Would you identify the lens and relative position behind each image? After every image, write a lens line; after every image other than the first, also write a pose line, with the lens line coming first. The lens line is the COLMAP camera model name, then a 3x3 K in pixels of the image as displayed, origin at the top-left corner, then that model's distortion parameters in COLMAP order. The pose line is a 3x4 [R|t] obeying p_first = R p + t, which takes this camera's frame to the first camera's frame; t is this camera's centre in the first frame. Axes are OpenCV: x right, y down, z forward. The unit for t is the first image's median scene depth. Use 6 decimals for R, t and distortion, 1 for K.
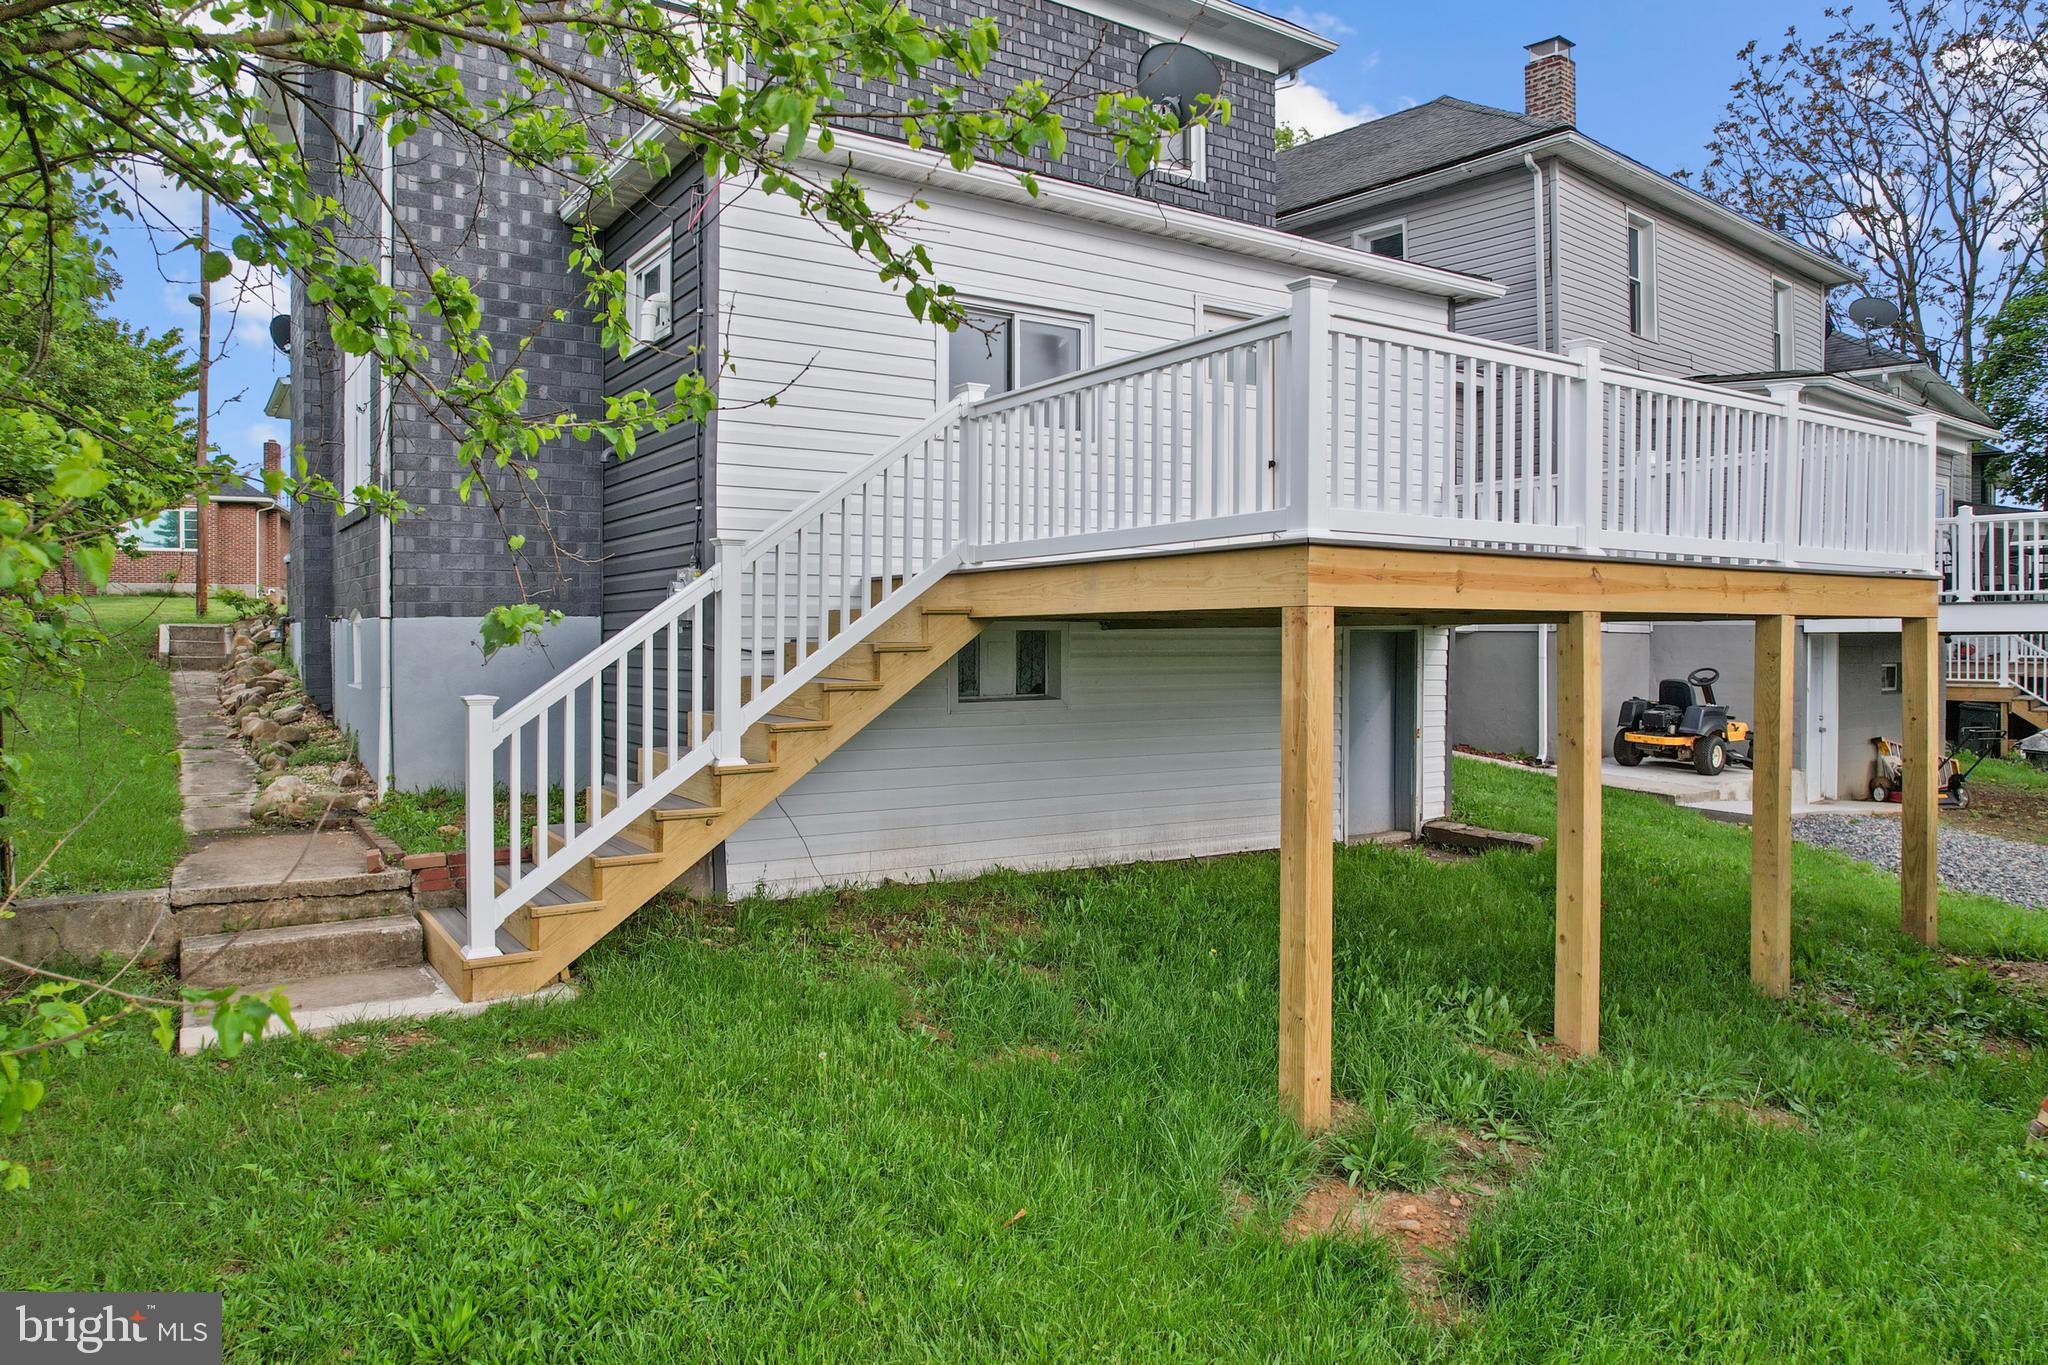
lens RADIAL K [[1332.4, 0, 1025.0], [0, 1332.4, 635.3], [0, 0, 1]] dist [-0.092188, 0.100189]
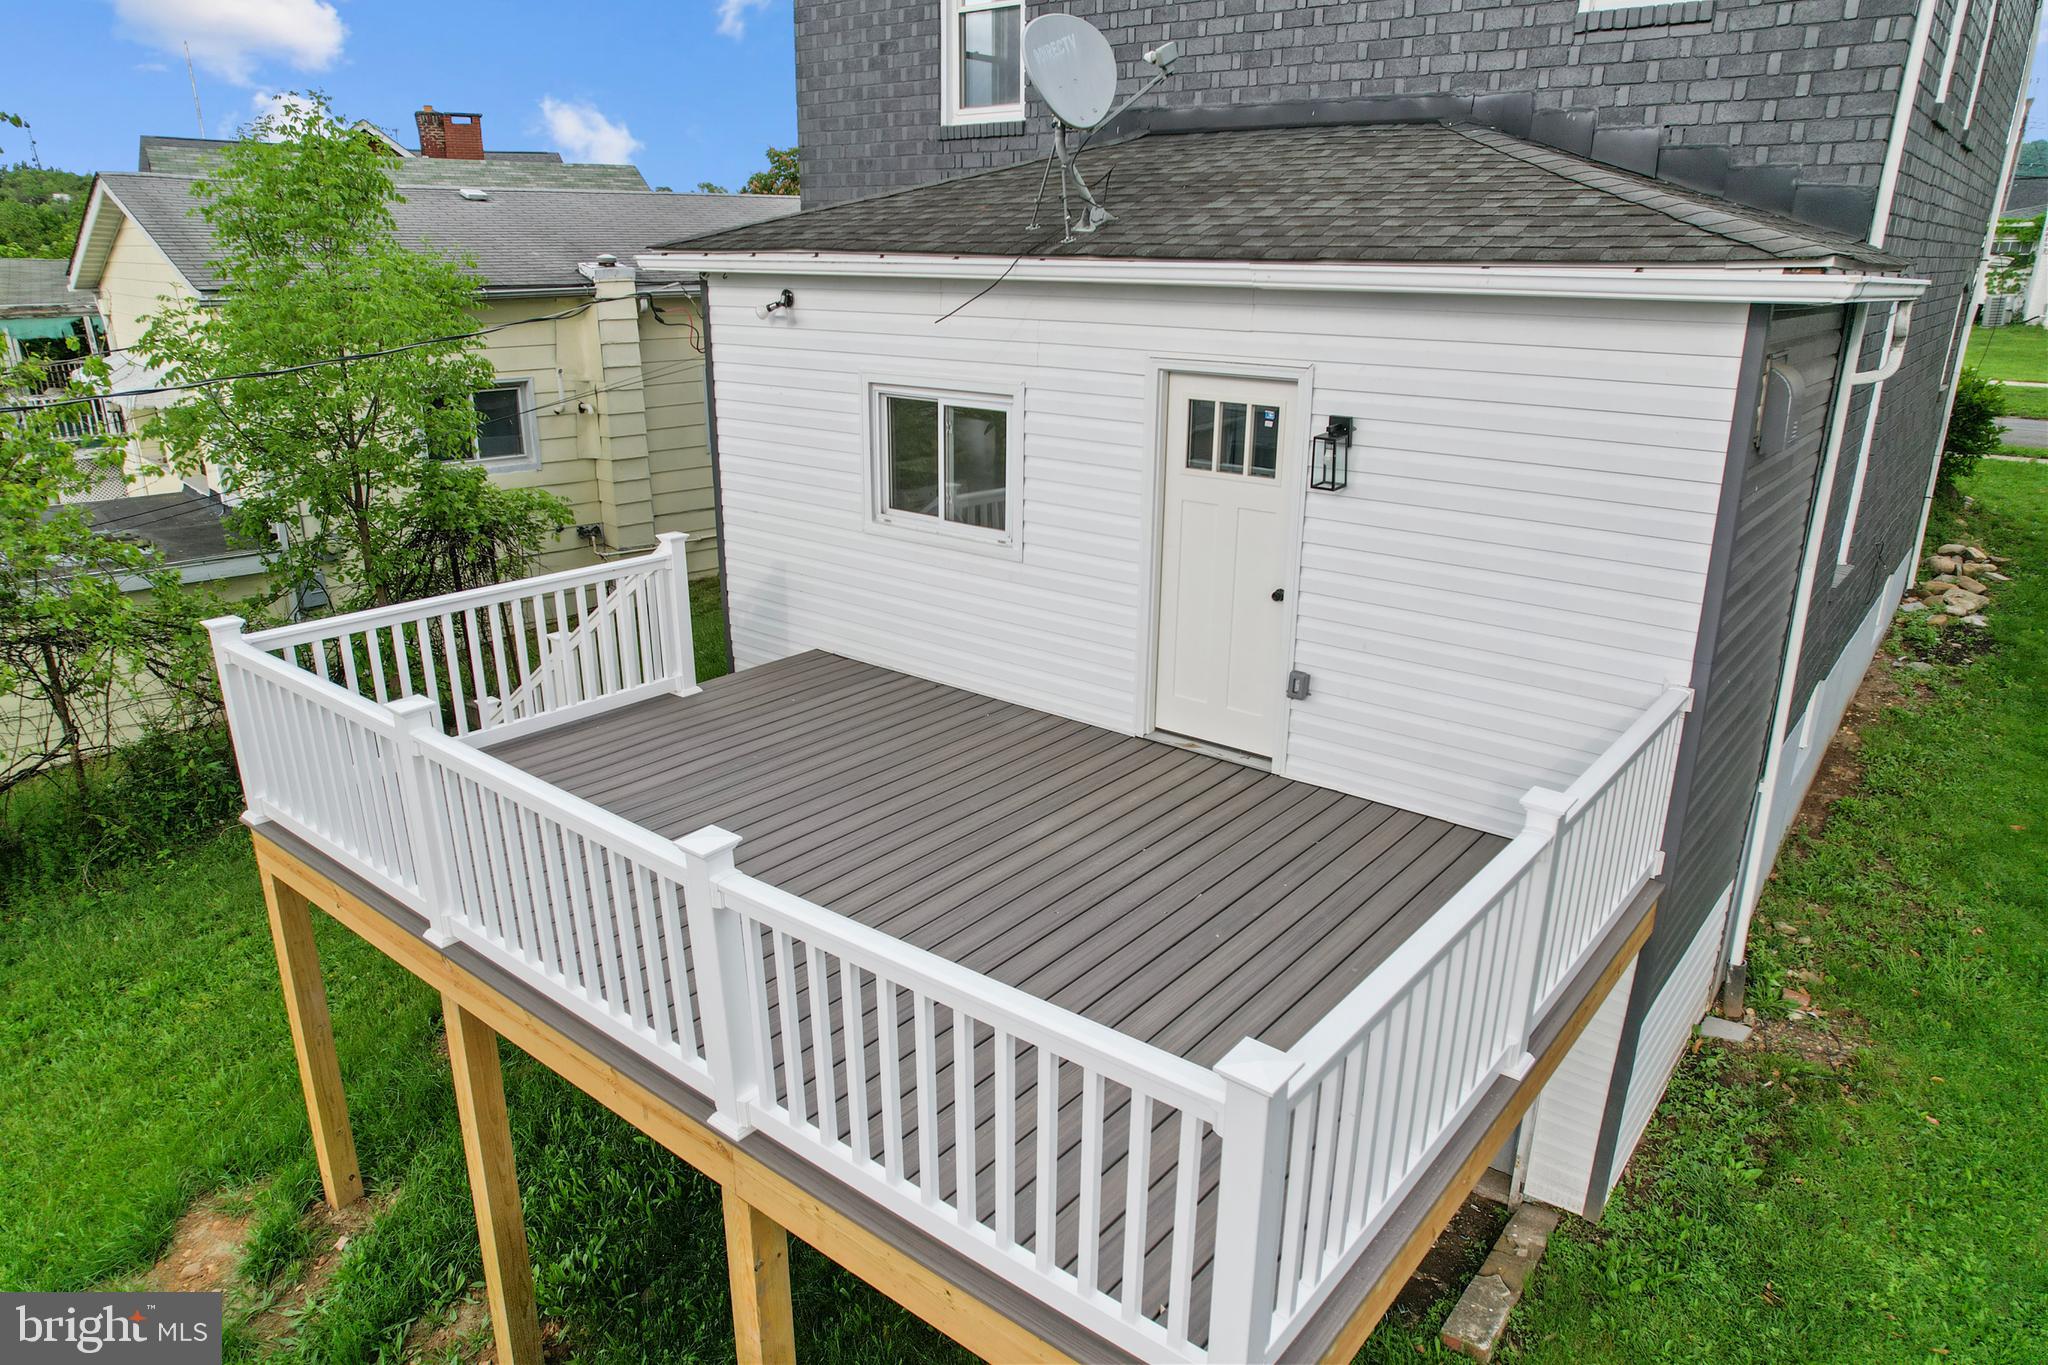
lens RADIAL K [[1311.2, 0, 1030.2], [0, 1311.2, 678.3], [0, 0, 1]] dist [-0.083210, 0.082595]
pose [[0.308159, 0.300367, -0.902672, 0.890010], [-0.007347, 0.949571, 0.313465, -0.347752], [0.951306, -0.089965, 0.294826, 0.793721]]
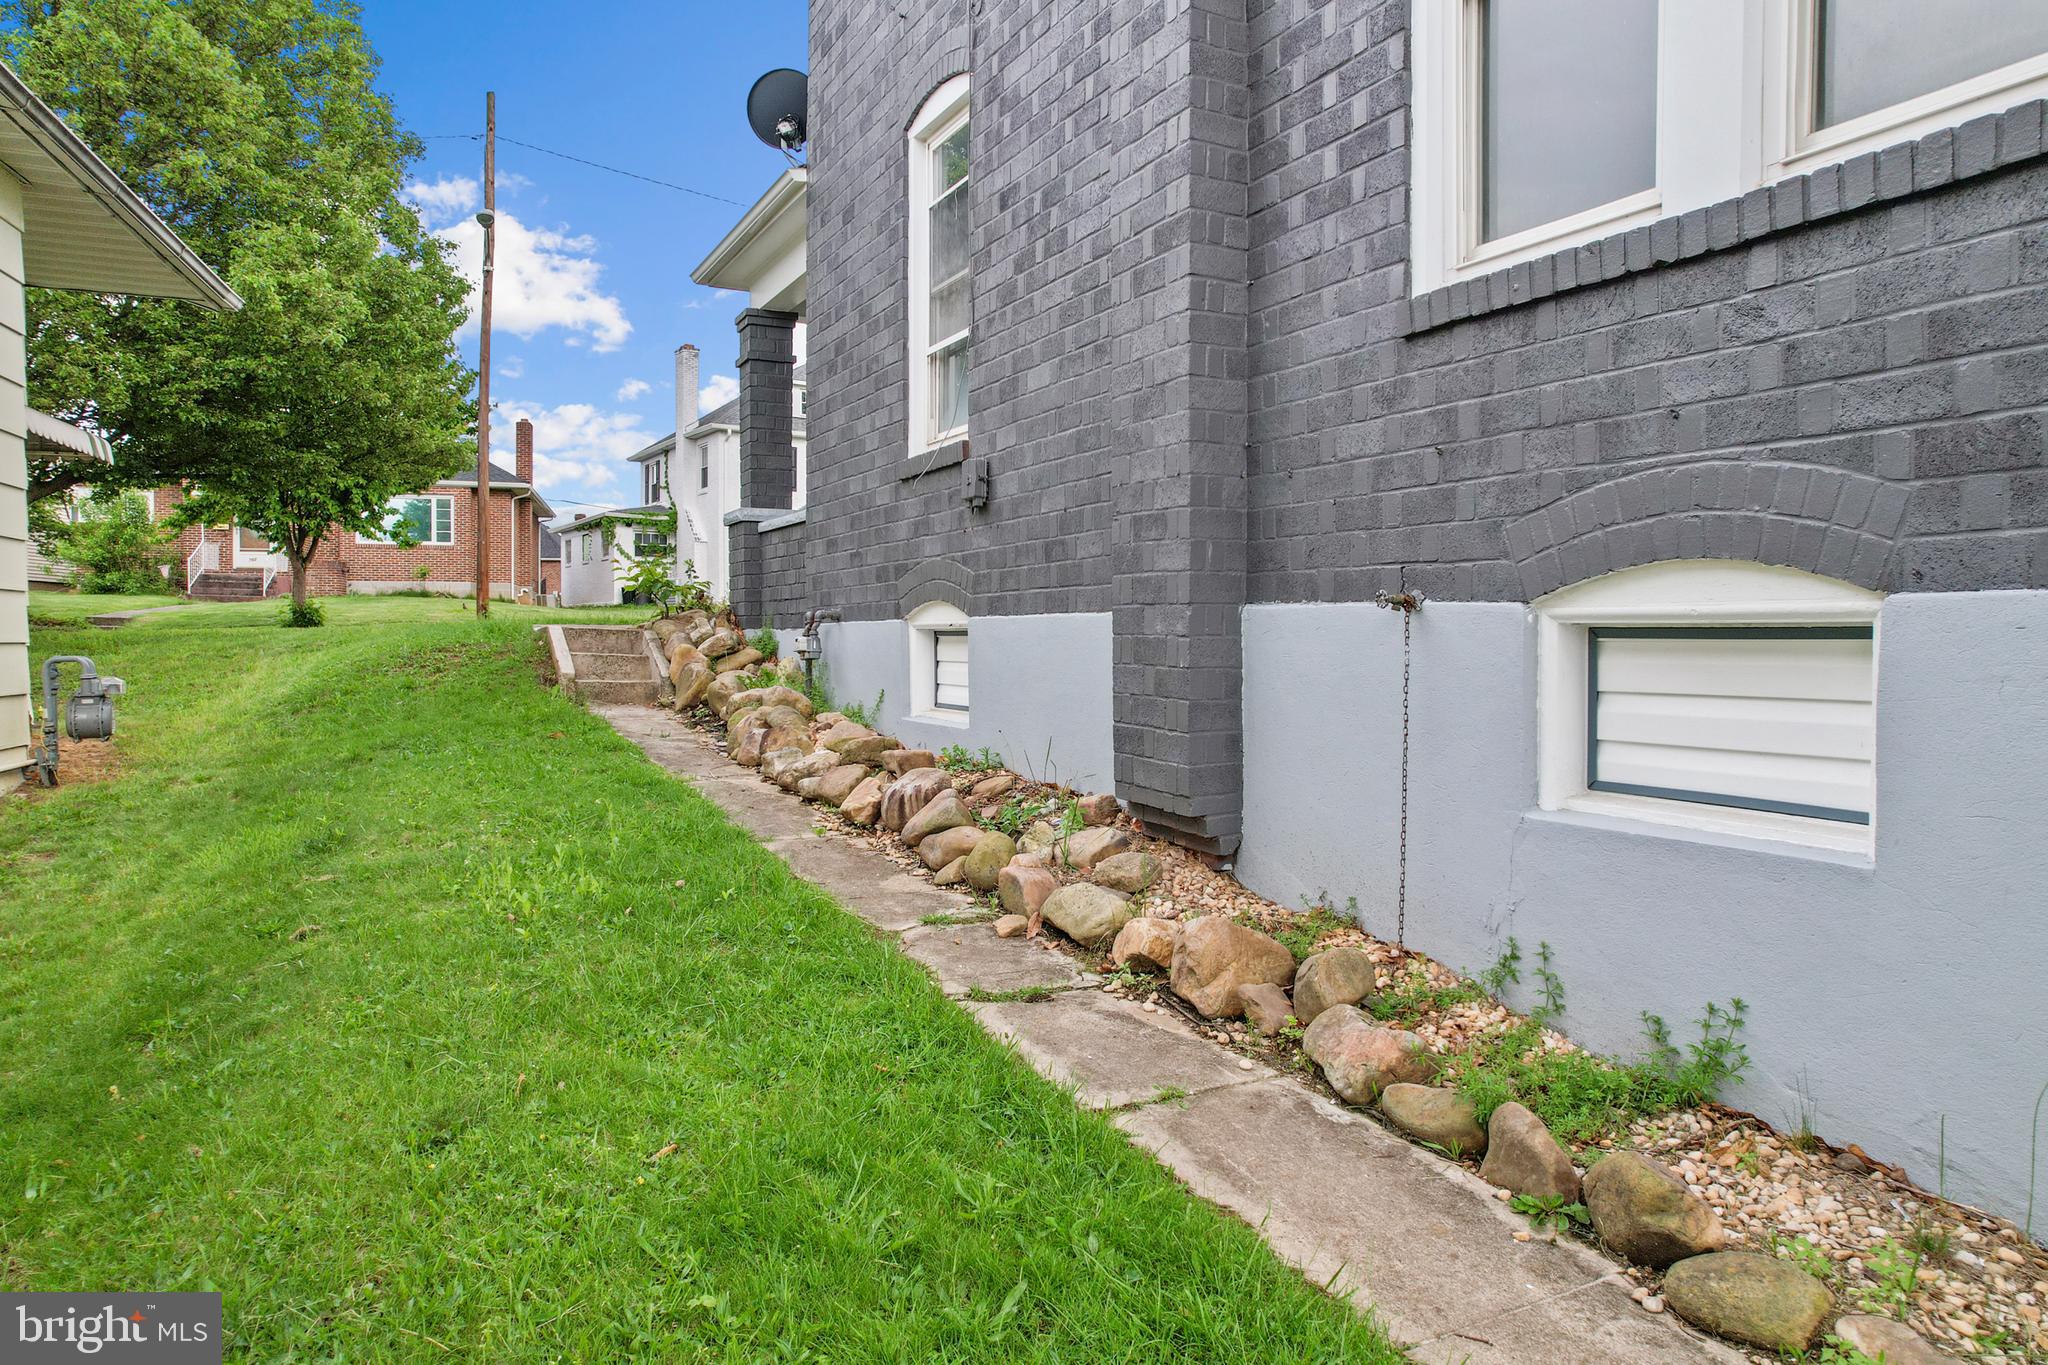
lens RADIAL K [[1318.0, 0, 1034.2], [0, 1318.0, 673.4], [0, 0, 1]] dist [-0.072334, 0.065842]
pose [[0.994205, 0.010240, -0.107010, -0.749516], [-0.008015, 0.999743, 0.021201, -0.001174], [0.107199, -0.020221, 0.994032, 0.859990]]
